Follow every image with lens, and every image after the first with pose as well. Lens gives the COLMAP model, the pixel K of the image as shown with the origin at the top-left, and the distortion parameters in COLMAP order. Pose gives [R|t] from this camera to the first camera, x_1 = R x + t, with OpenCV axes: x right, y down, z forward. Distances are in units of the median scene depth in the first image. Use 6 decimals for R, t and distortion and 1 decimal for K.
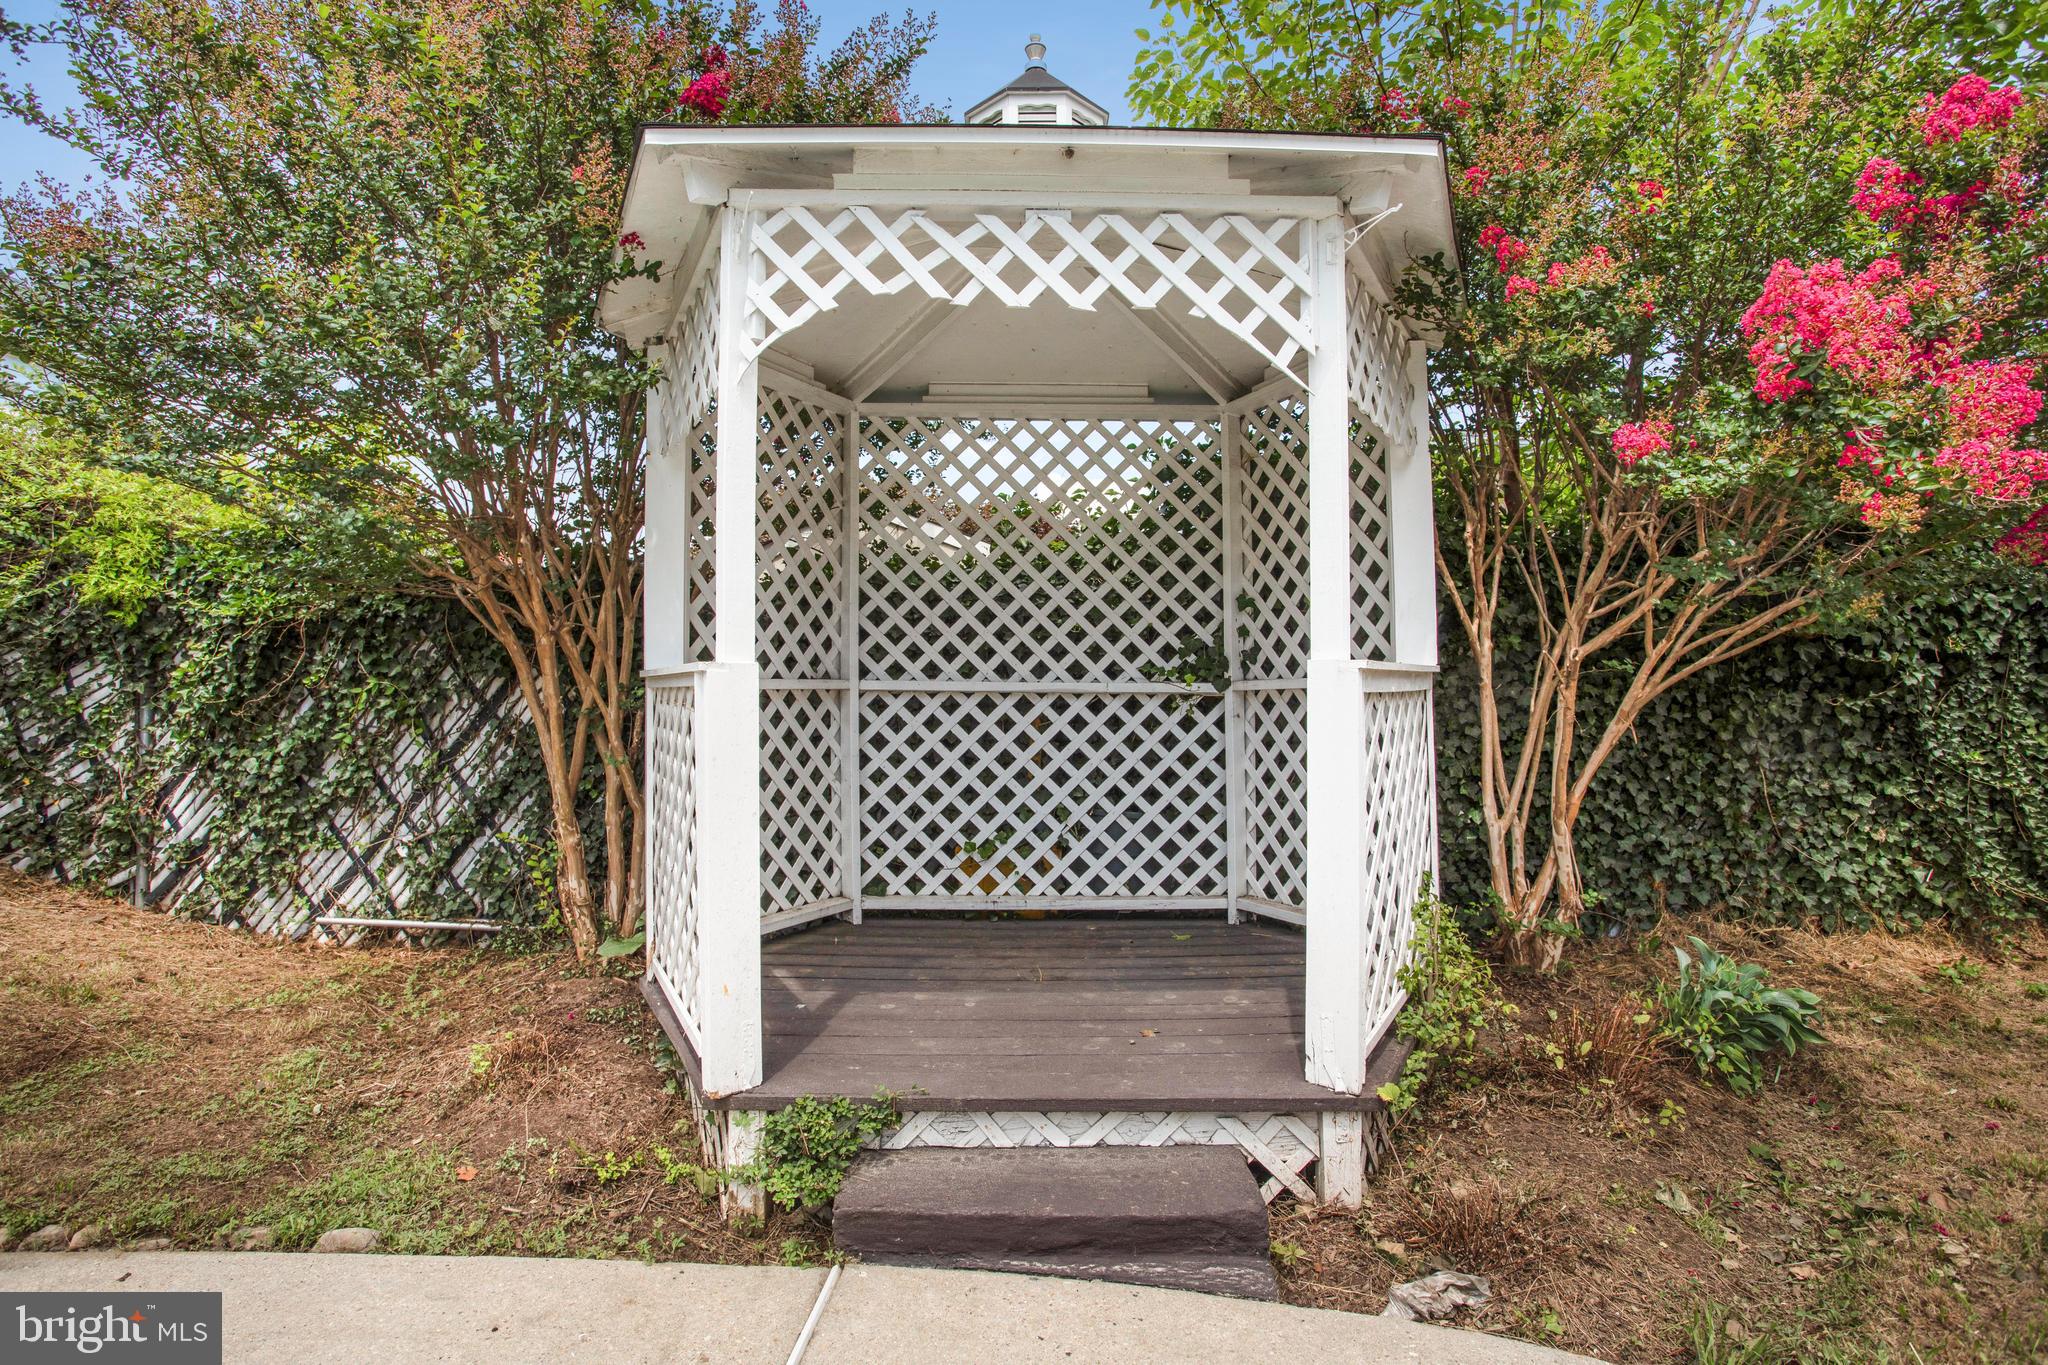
lens RADIAL K [[1008.6, 0, 1024.6], [0, 1008.6, 669.0], [0, 0, 1]] dist [-0.079822, 0.034173]
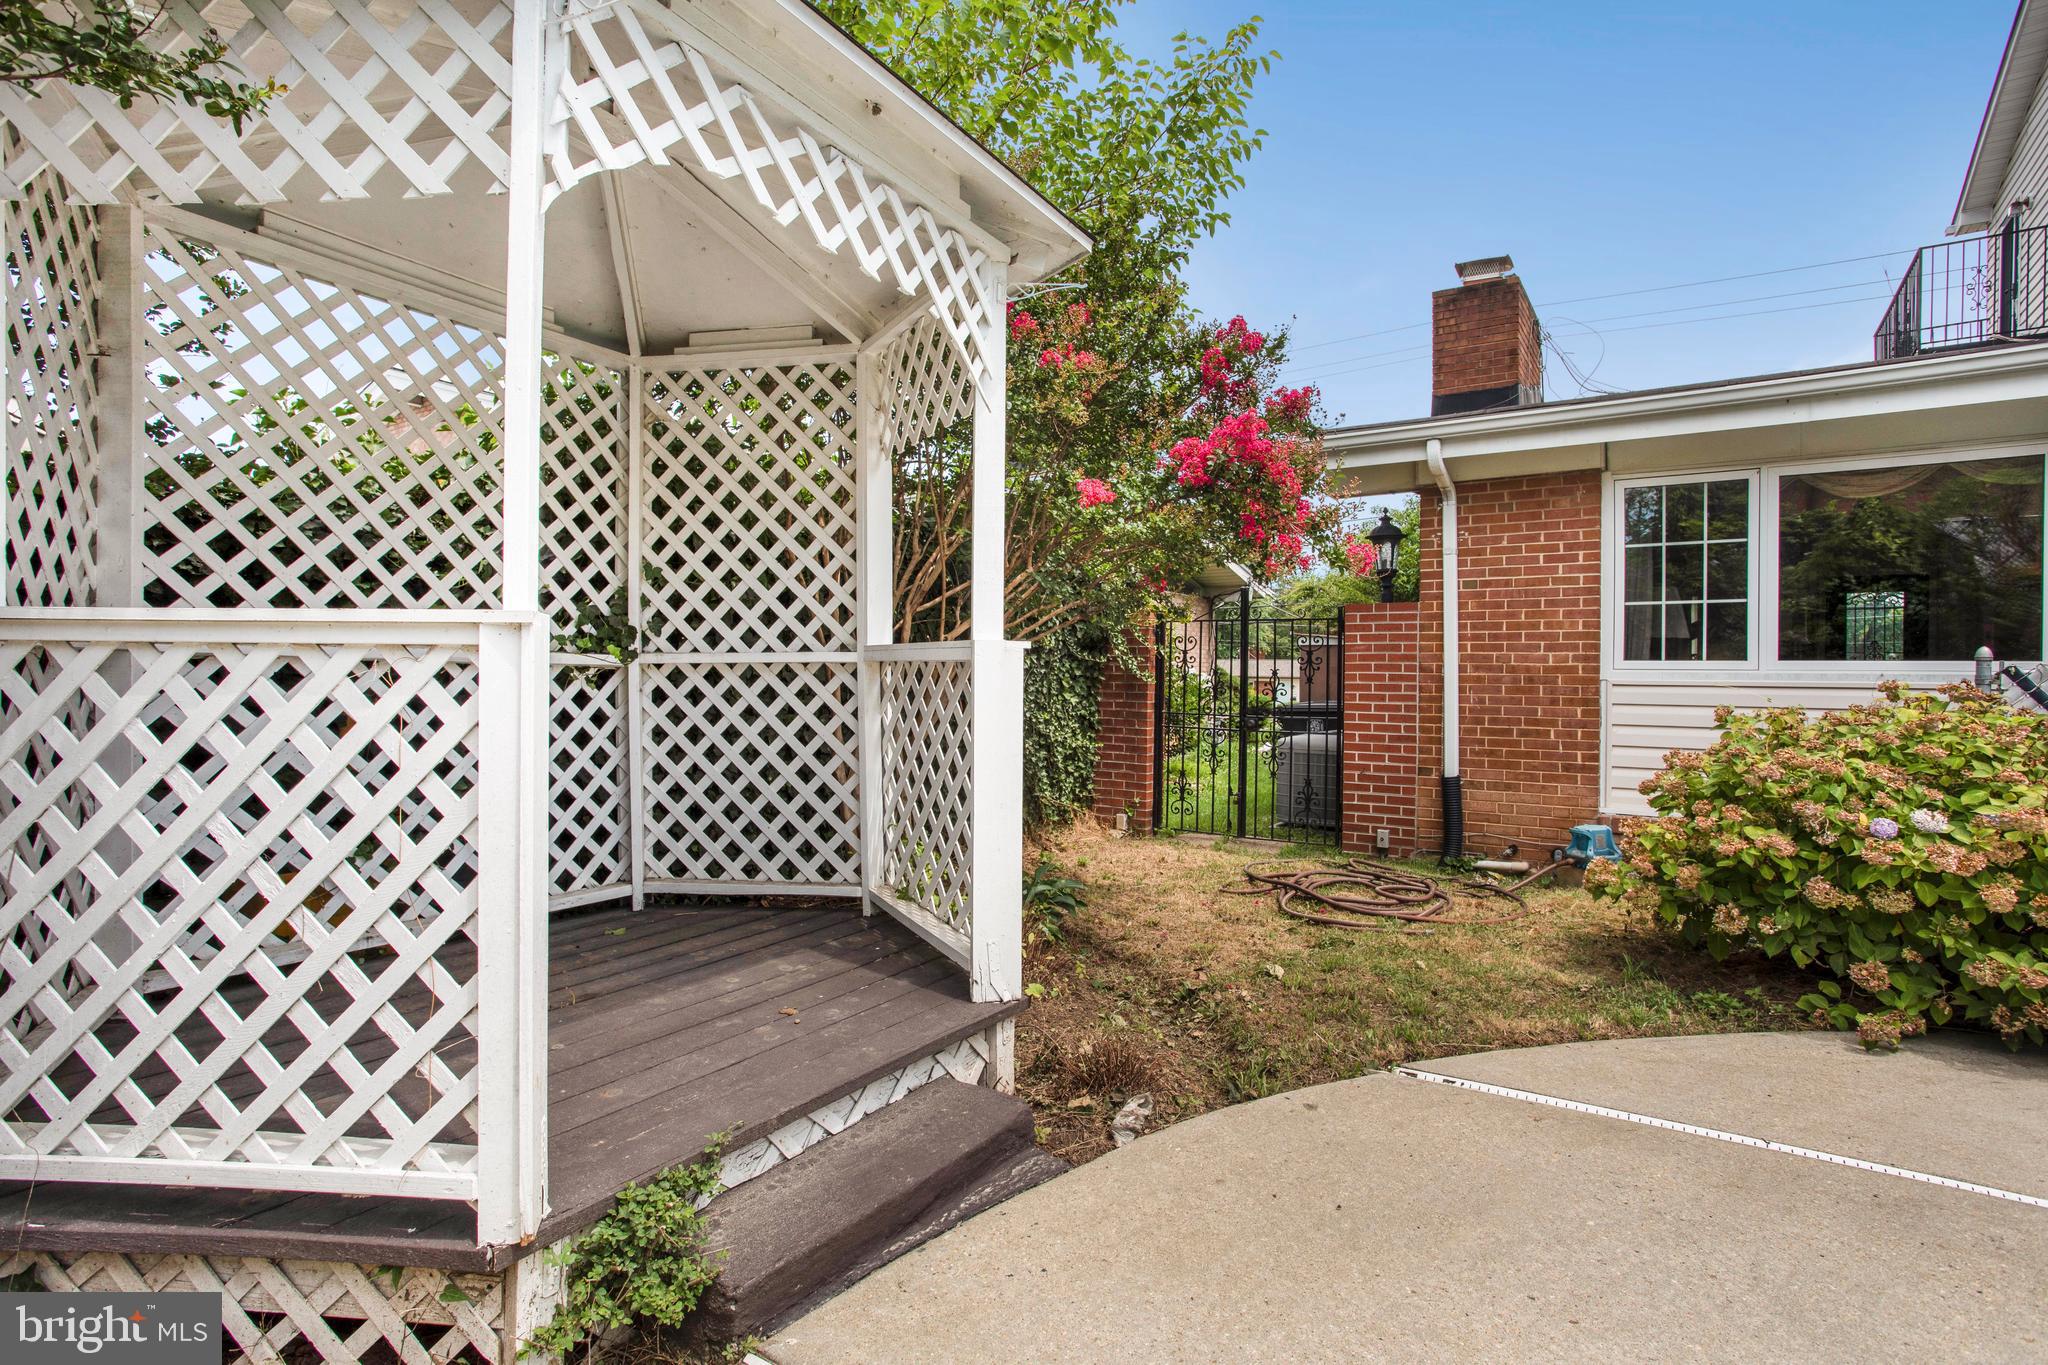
lens RADIAL K [[1008.6, 0, 1024.6], [0, 1008.6, 669.0], [0, 0, 1]] dist [-0.079822, 0.034173]
pose [[0.529286, 0.012066, 0.848358, -0.675406], [-0.031722, 0.999481, 0.005576, 0.017555], [-0.847850, -0.029863, 0.529394, 0.340074]]
